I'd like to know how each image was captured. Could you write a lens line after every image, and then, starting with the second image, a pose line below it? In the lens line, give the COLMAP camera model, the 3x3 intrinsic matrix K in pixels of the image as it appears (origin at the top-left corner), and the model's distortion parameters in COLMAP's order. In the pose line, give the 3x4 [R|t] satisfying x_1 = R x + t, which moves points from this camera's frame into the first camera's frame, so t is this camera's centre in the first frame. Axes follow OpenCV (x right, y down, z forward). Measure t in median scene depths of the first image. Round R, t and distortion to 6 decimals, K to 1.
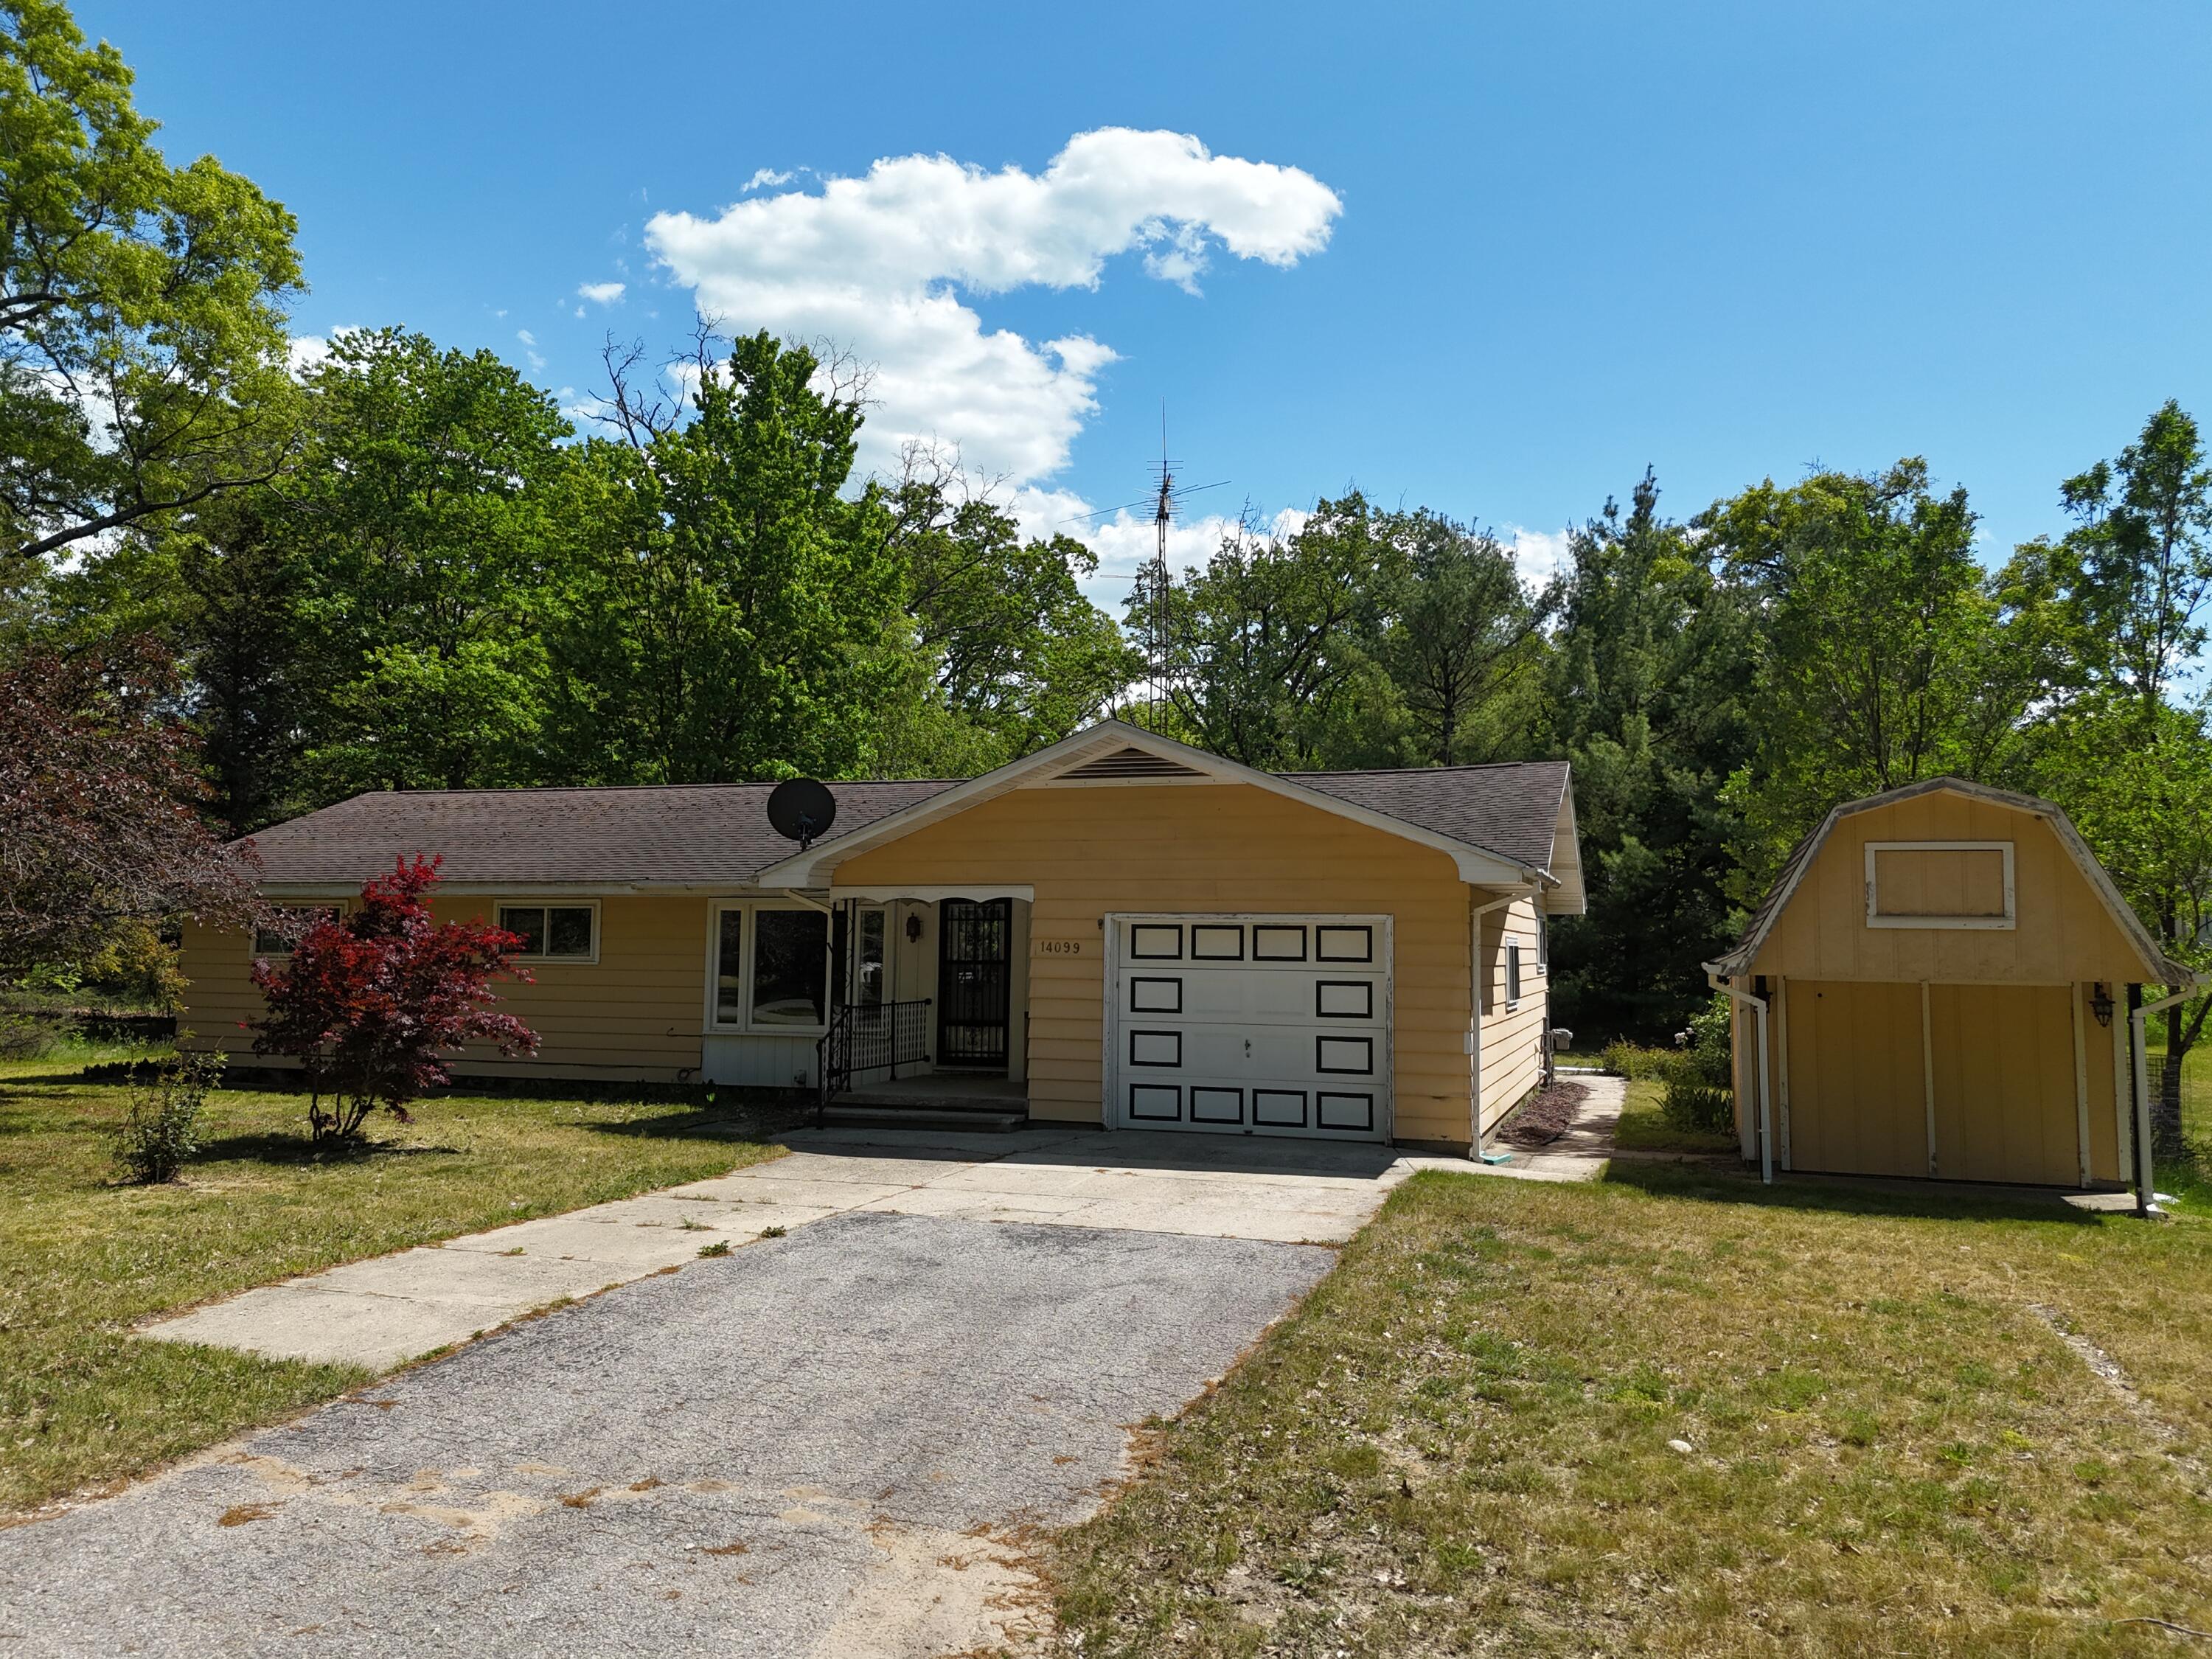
lens RADIAL K [[1551.3, 0, 1106.9], [0, 1551.3, 811.7], [0, 0, 1]] dist [0.105927, -0.091848]
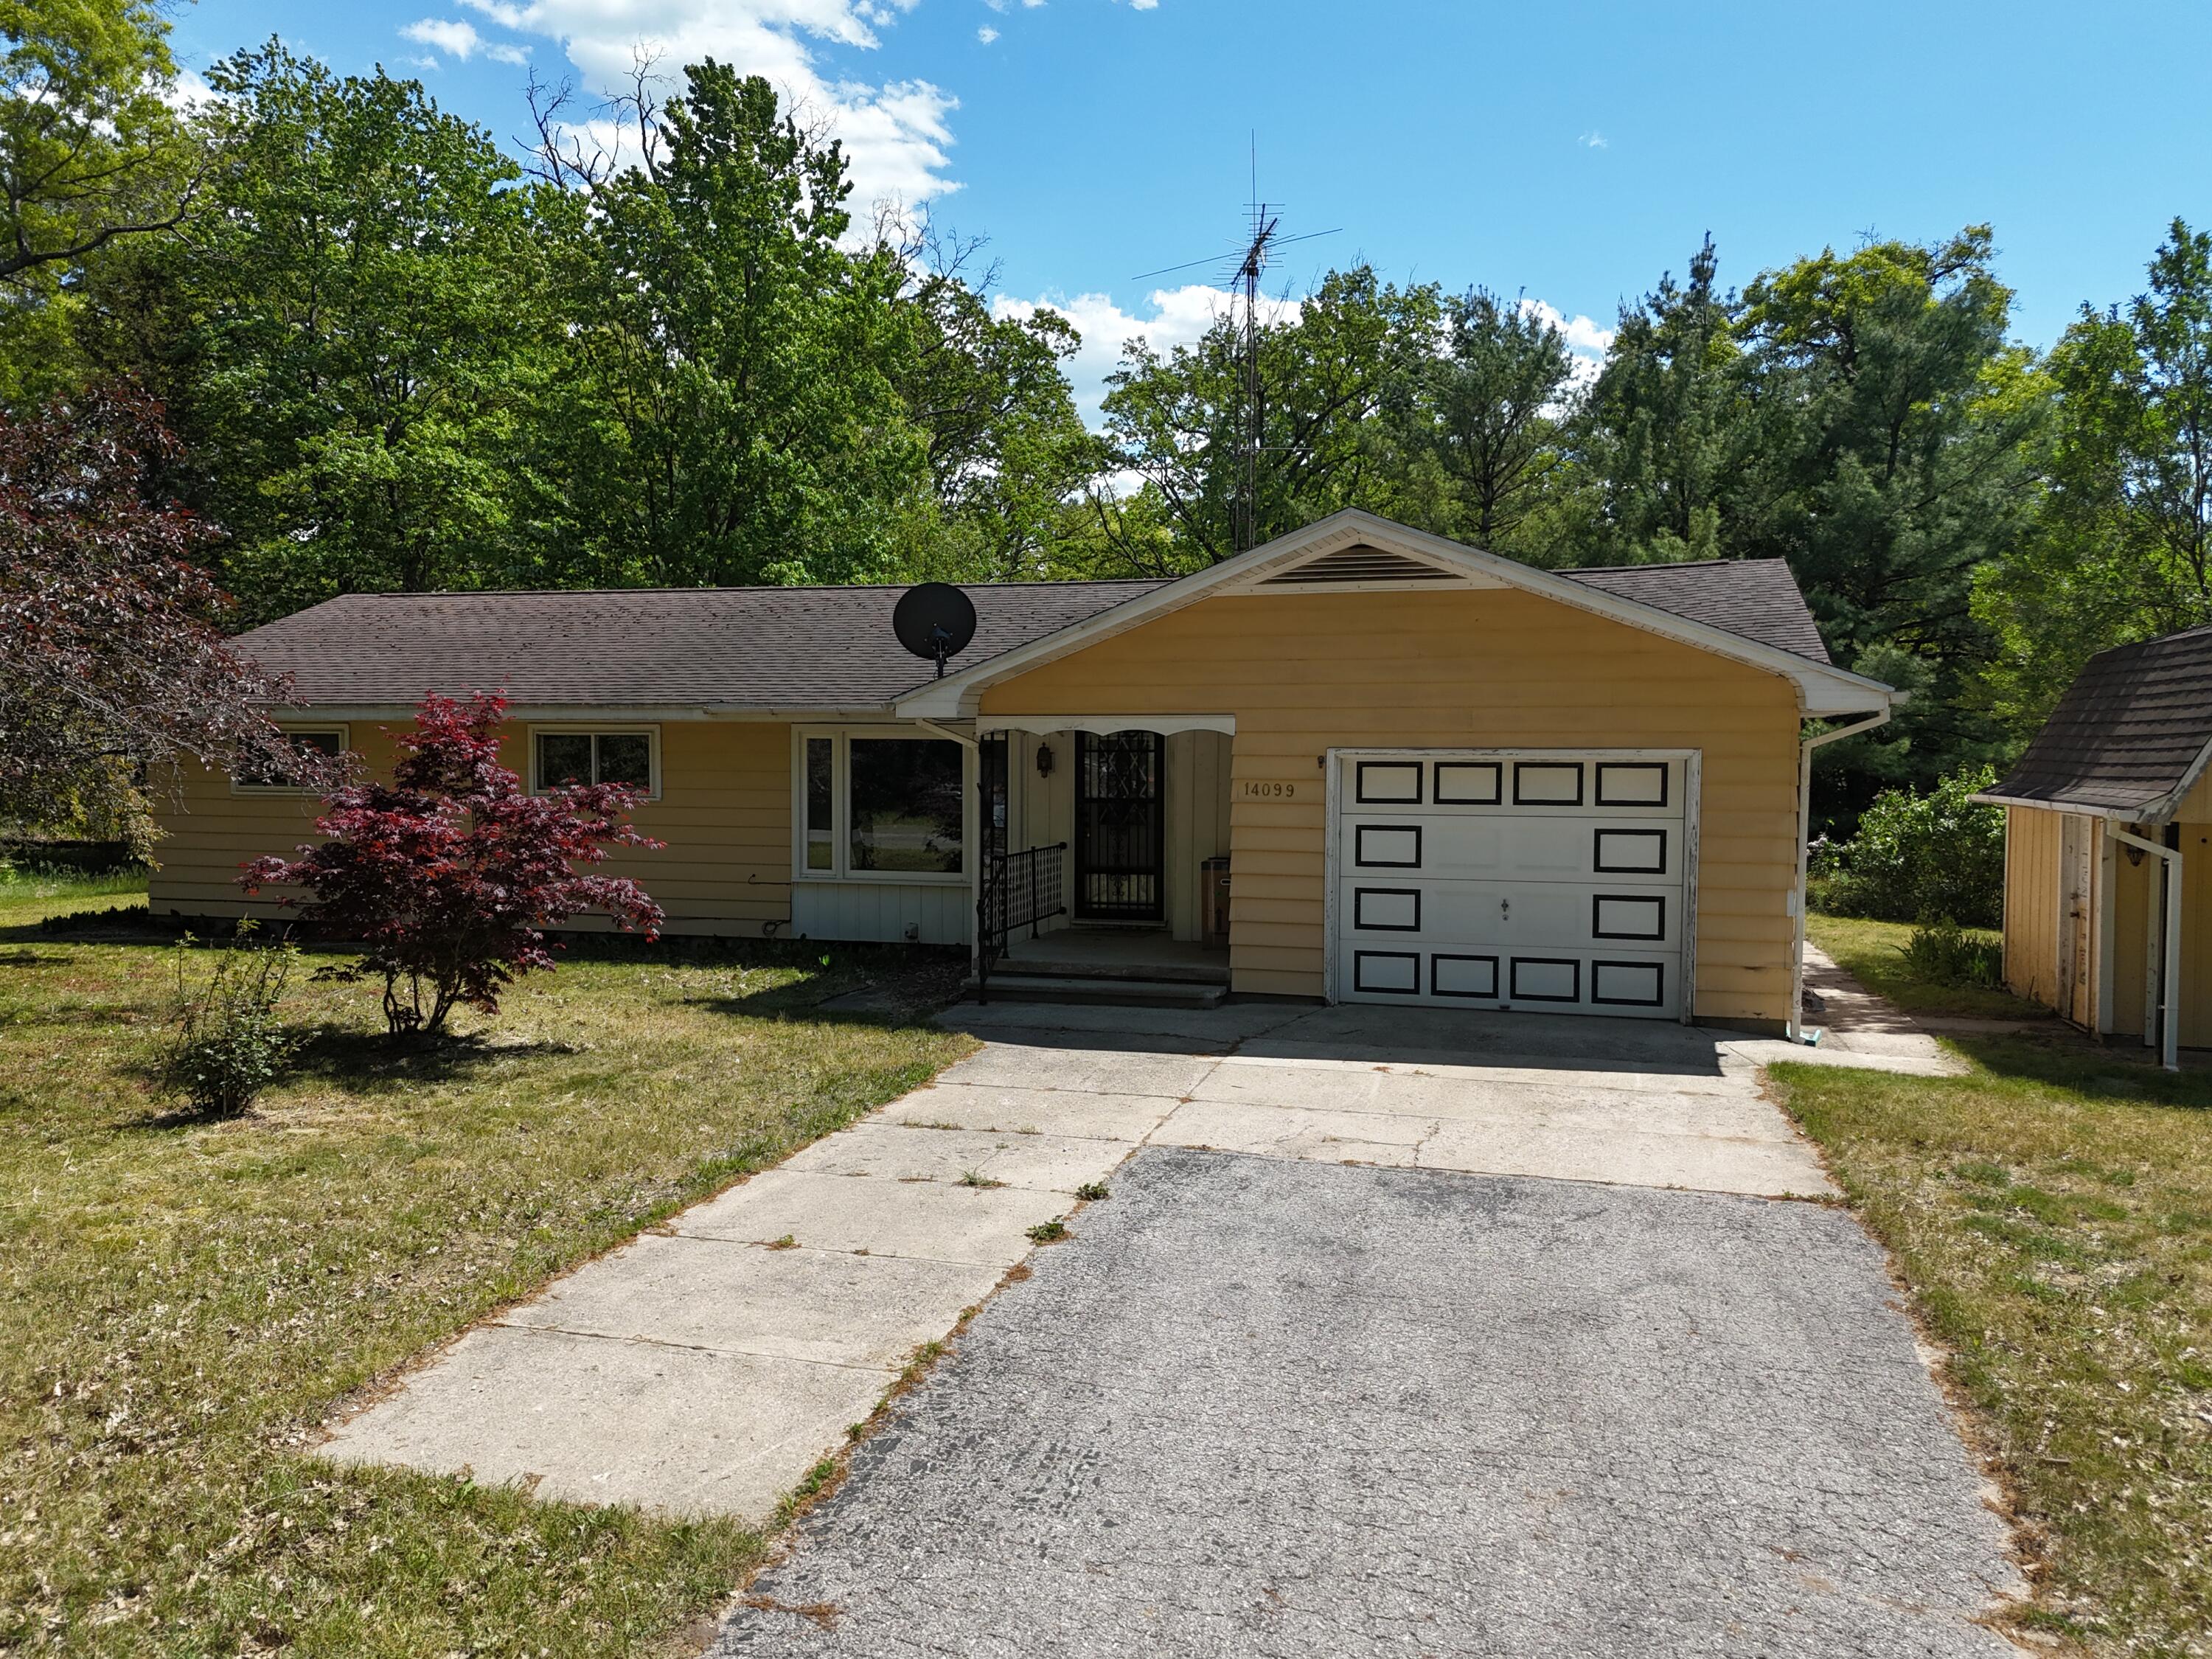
lens RADIAL K [[1551.3, 0, 1106.9], [0, 1551.3, 811.7], [0, 0, 1]] dist [0.105927, -0.091848]
pose [[0.998654, -0.008353, 0.051195, -0.152095], [0.001798, 0.991933, 0.126753, -0.005901], [-0.051841, -0.126491, 0.990612, 0.173369]]
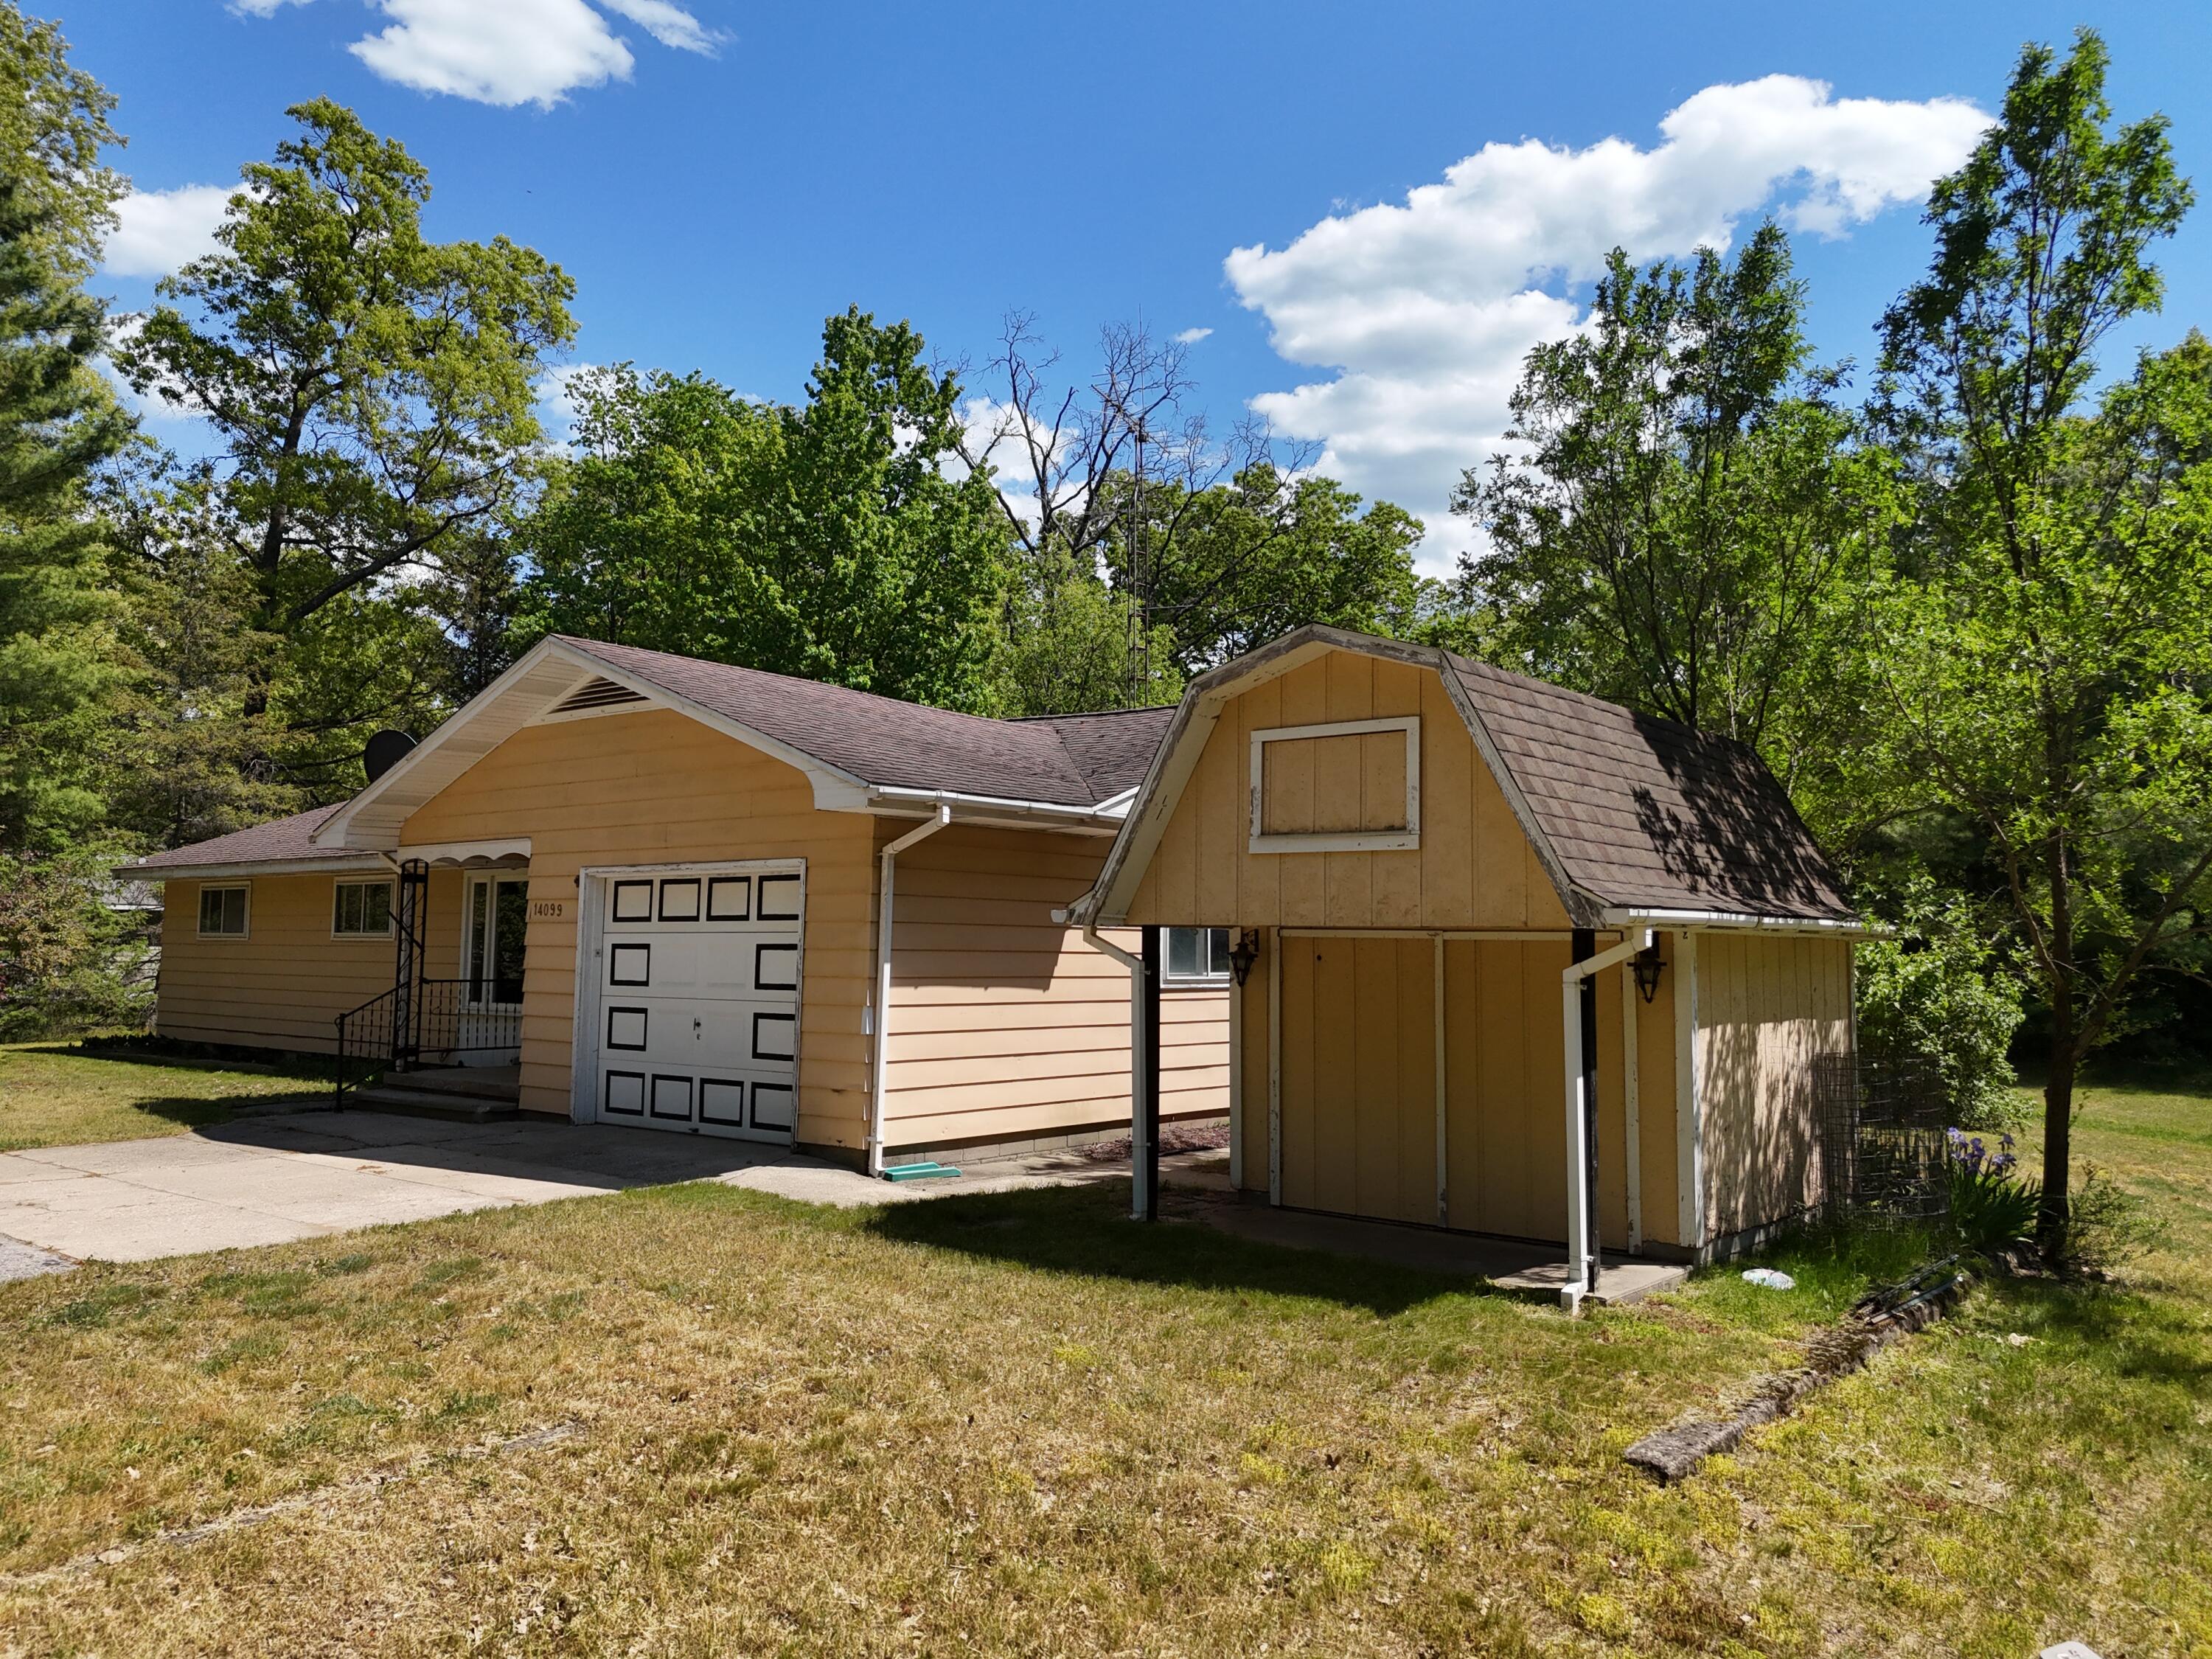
lens RADIAL K [[1551.3, 0, 1106.9], [0, 1551.3, 811.7], [0, 0, 1]] dist [0.105927, -0.091848]
pose [[0.942264, -0.030383, -0.333489, 0.524950], [0.029026, 0.999538, -0.009052, 0.048025], [0.333610, -0.001150, 0.942711, 0.274318]]
